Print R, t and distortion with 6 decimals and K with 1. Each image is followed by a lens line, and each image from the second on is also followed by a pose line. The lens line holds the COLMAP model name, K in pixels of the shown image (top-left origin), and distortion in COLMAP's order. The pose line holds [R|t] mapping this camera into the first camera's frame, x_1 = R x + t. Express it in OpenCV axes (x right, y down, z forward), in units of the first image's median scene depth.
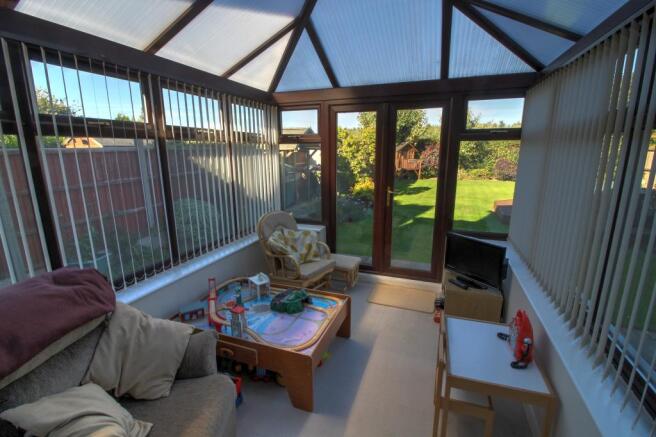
lens RADIAL K [[304.2, 0, 330.3], [0, 304.2, 217.6], [0, 0, 1]] dist [-0.018027, -0.000255]
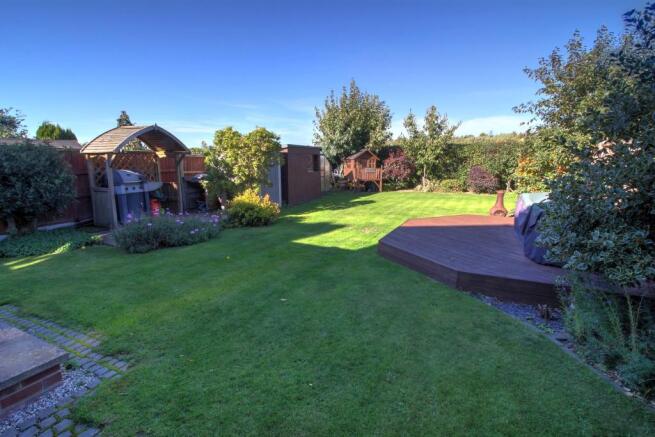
lens RADIAL K [[303.8, 0, 328.0], [0, 303.8, 218.3], [0, 0, 1]] dist [-0.018027, -0.000255]
pose [[0.992002, 0.012520, -0.125603, 0.256219], [-0.018393, 0.998786, -0.045706, -0.009918], [0.124878, 0.047651, 0.991027, 0.137336]]
